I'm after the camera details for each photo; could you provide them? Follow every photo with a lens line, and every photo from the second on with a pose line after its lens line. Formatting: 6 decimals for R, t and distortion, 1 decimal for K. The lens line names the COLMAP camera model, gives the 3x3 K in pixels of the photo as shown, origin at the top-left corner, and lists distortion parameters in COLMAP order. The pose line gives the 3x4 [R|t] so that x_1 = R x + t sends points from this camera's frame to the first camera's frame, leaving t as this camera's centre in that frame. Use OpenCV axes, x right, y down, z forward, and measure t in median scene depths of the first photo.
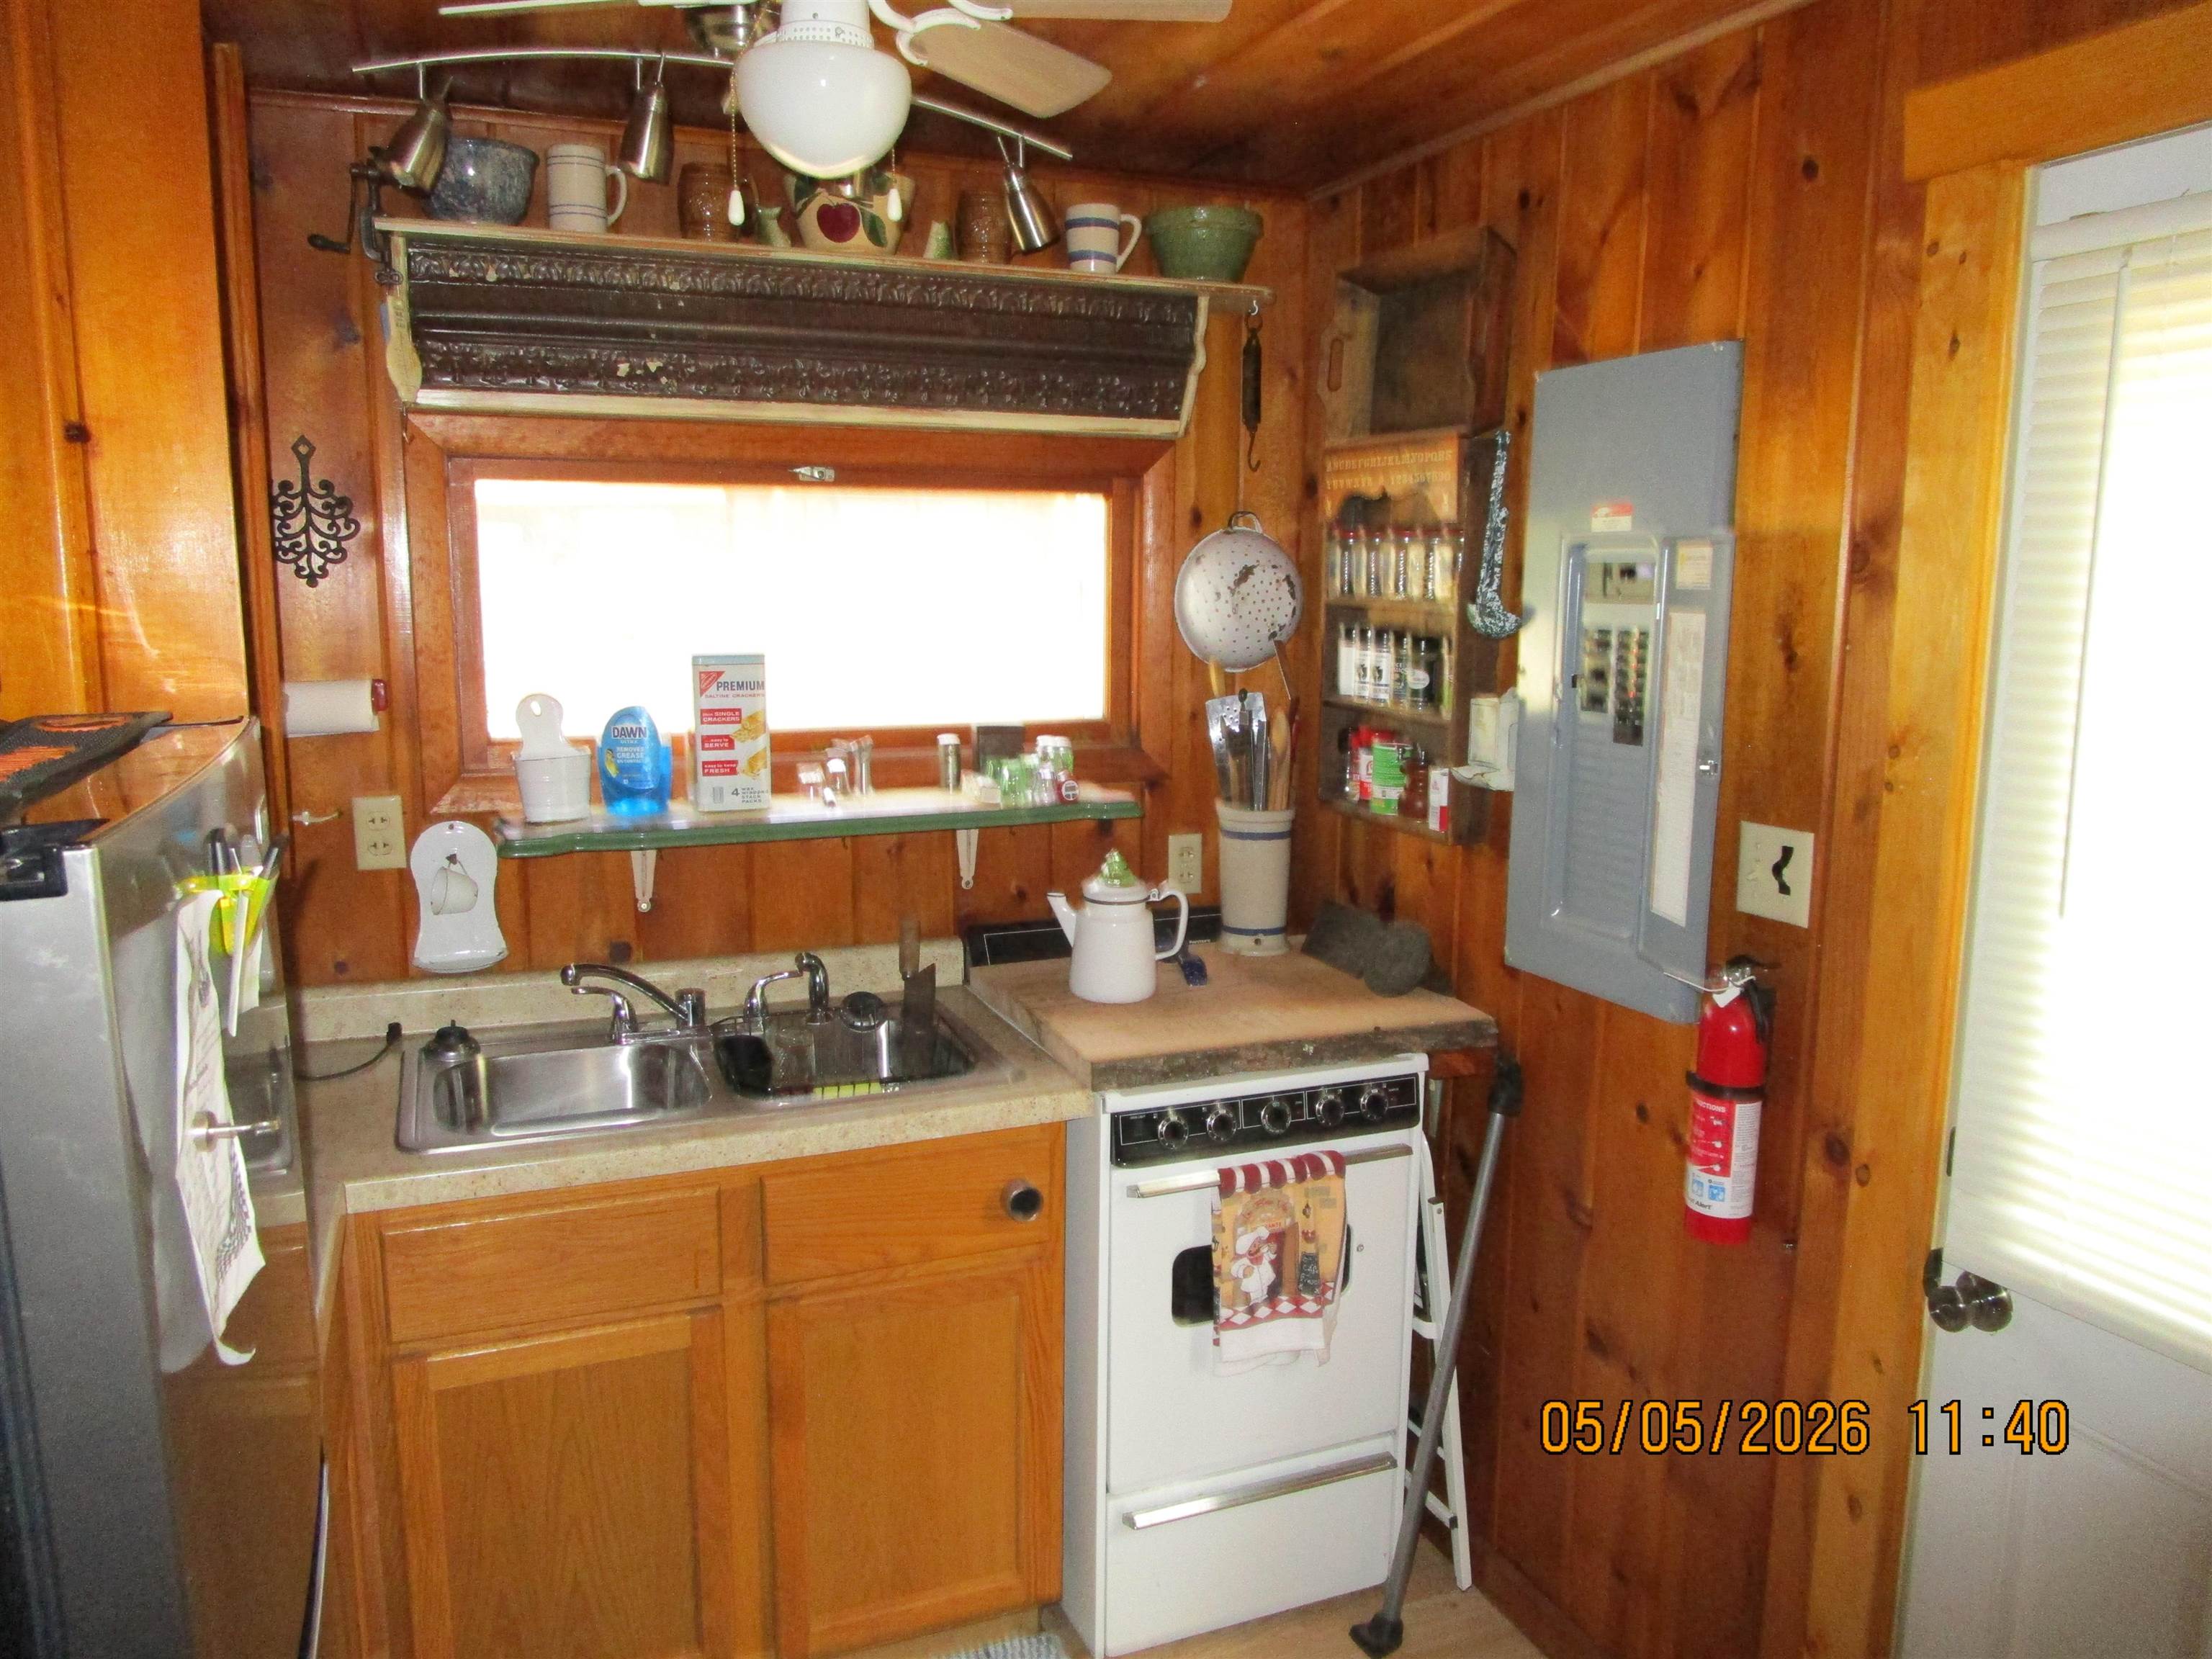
lens RADIAL K [[1576.0, 0, 1094.1], [0, 1576.0, 817.9], [0, 0, 1]] dist [-0.033256, 0.015940]
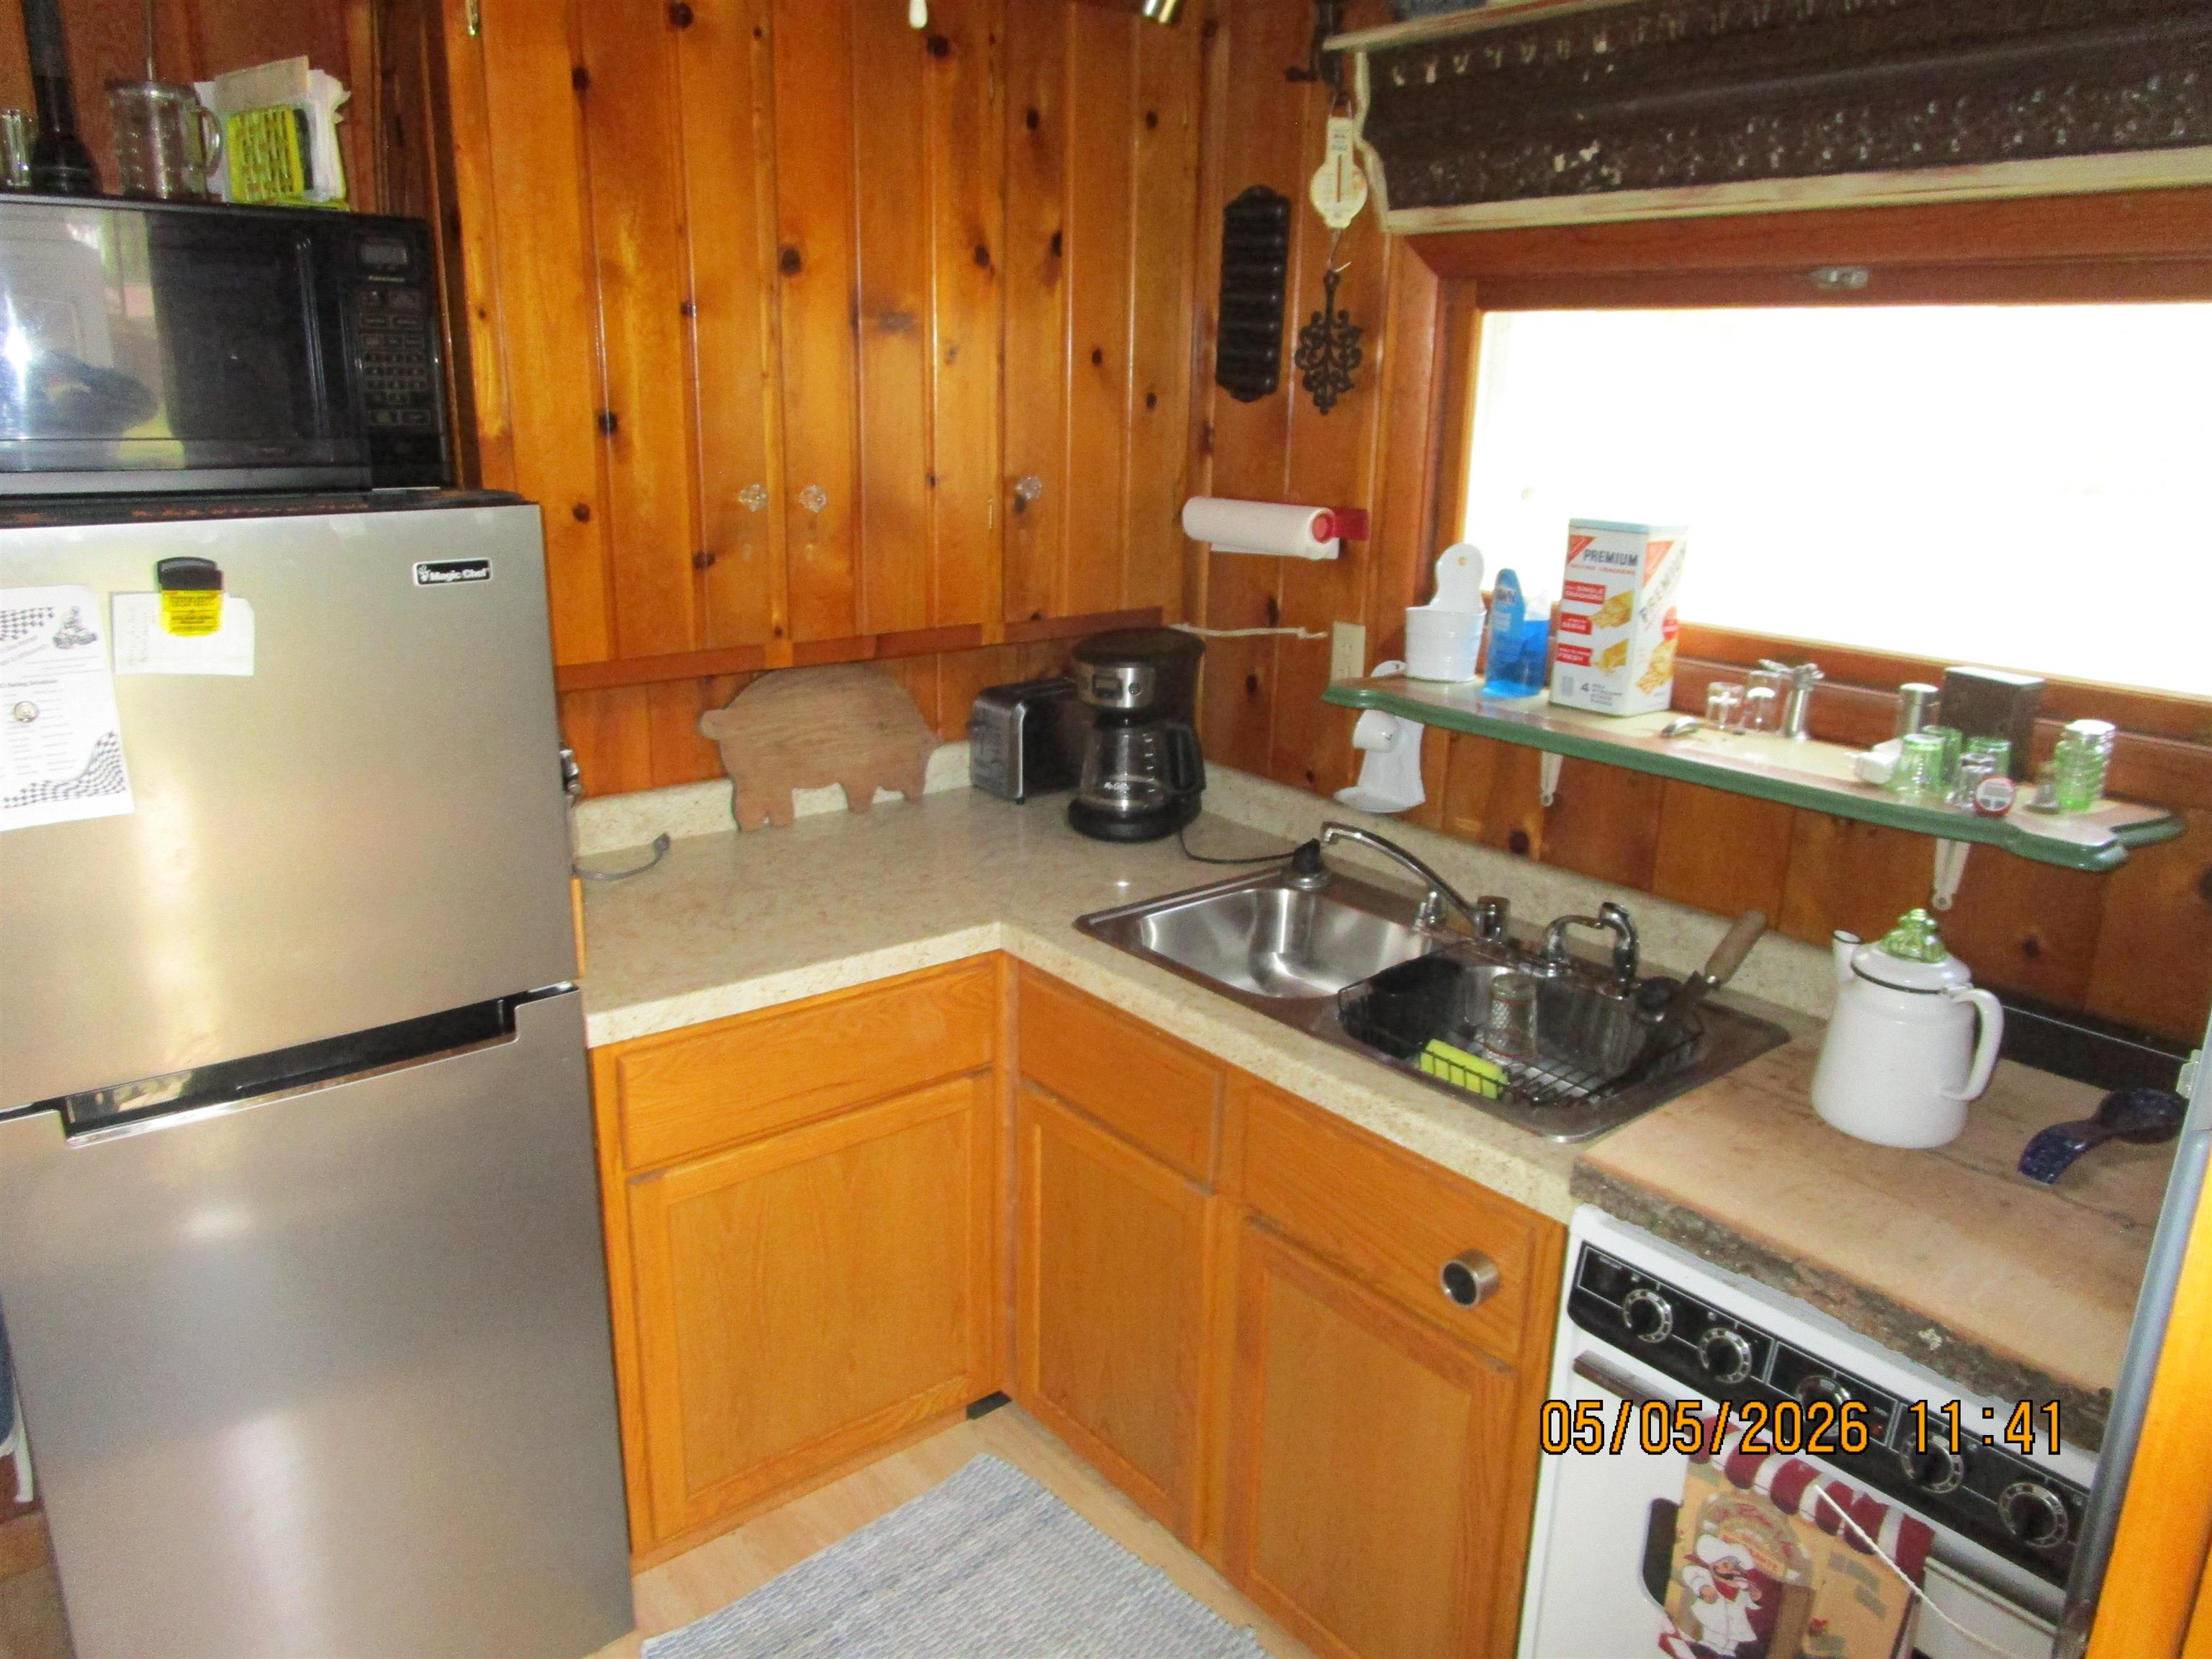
lens RADIAL K [[1576.0, 0, 1100.4], [0, 1576.0, 825.0], [0, 0, 1]] dist [-0.033256, 0.015940]
pose [[0.280624, 0.266404, -0.922106, 0.478453], [-0.169728, 0.959343, 0.225509, -0.090353], [0.944692, 0.093224, 0.314431, 0.519053]]
